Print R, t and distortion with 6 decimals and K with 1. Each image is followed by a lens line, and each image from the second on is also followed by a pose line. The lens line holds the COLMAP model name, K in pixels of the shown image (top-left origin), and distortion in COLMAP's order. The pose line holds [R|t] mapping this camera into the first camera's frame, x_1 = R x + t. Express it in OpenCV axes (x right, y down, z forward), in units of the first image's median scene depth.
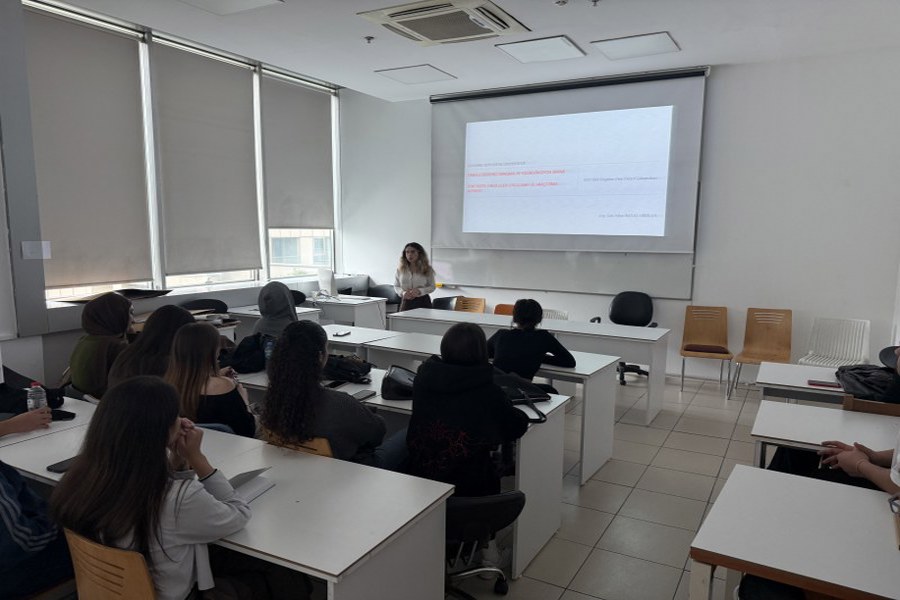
lens RADIAL K [[618.1, 0, 453.4], [0, 618.1, 323.2], [0, 0, 1]] dist [0.005803, -0.002962]
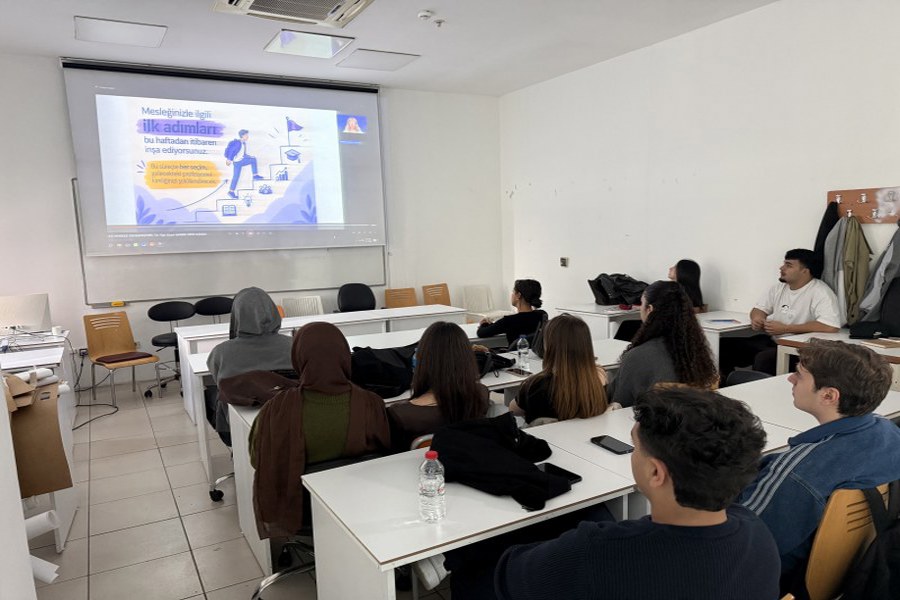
lens RADIAL K [[618.1, 0, 453.4], [0, 618.1, 323.2], [0, 0, 1]] dist [0.005803, -0.002962]
pose [[0.505157, -0.149995, 0.849893, -0.581637], [0.155963, 0.984433, 0.081039, -0.042041], [-0.848818, 0.091614, 0.520687, 0.299598]]
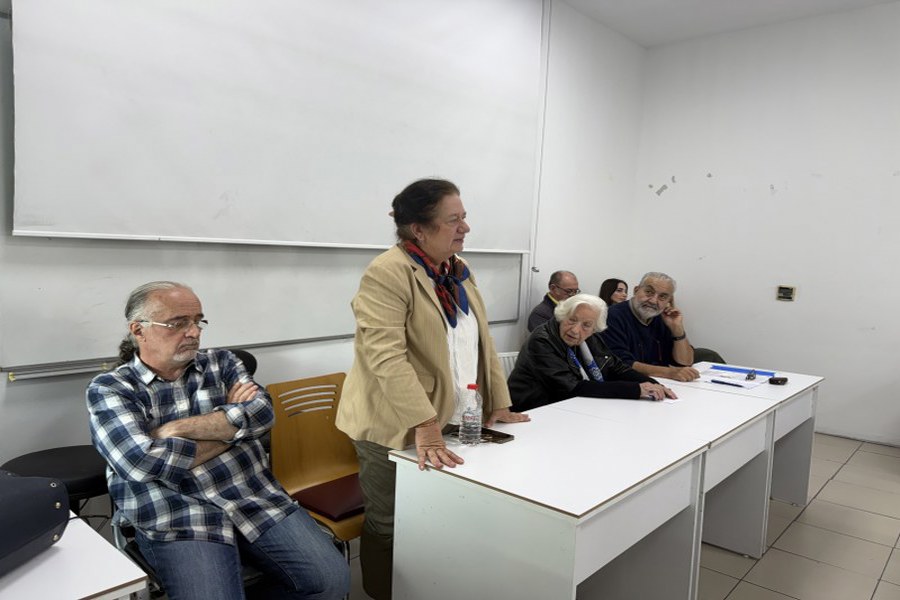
lens RADIAL K [[618.1, 0, 453.4], [0, 618.1, 323.2], [0, 0, 1]] dist [0.005803, -0.002962]
pose [[0.203694, -0.115667, 0.972178, -0.325888], [0.112358, 0.989197, 0.094150, -0.110893], [-0.972566, 0.090054, 0.214490, 0.958292]]
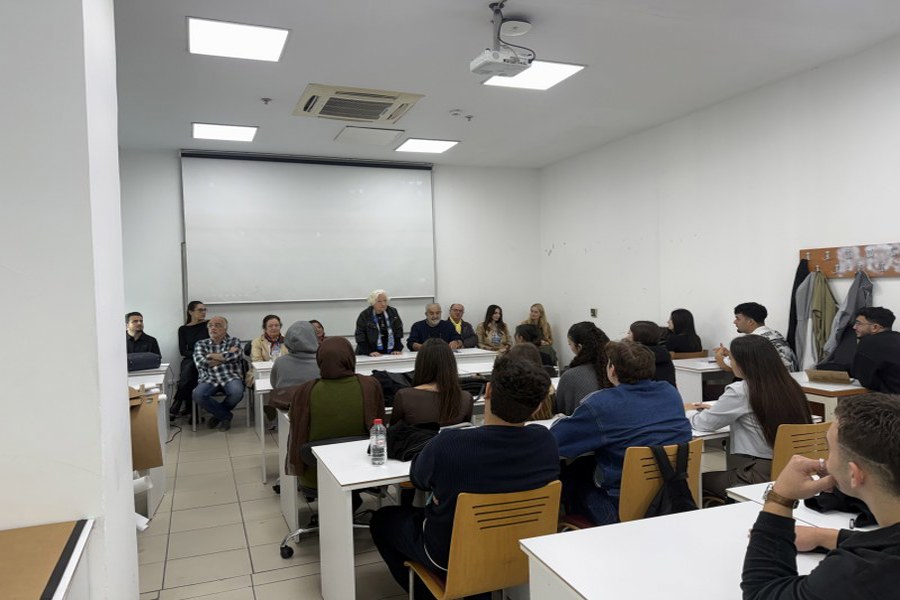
lens RADIAL K [[610.8, 0, 464.7], [0, 610.8, 297.9], [0, 0, 1]] dist [0.025322, -0.000844]
pose [[0.597991, -0.038808, 0.800562, -0.654560], [0.147116, 0.987172, -0.062036, -0.018418], [-0.787885, 0.154873, 0.596030, 0.163691]]
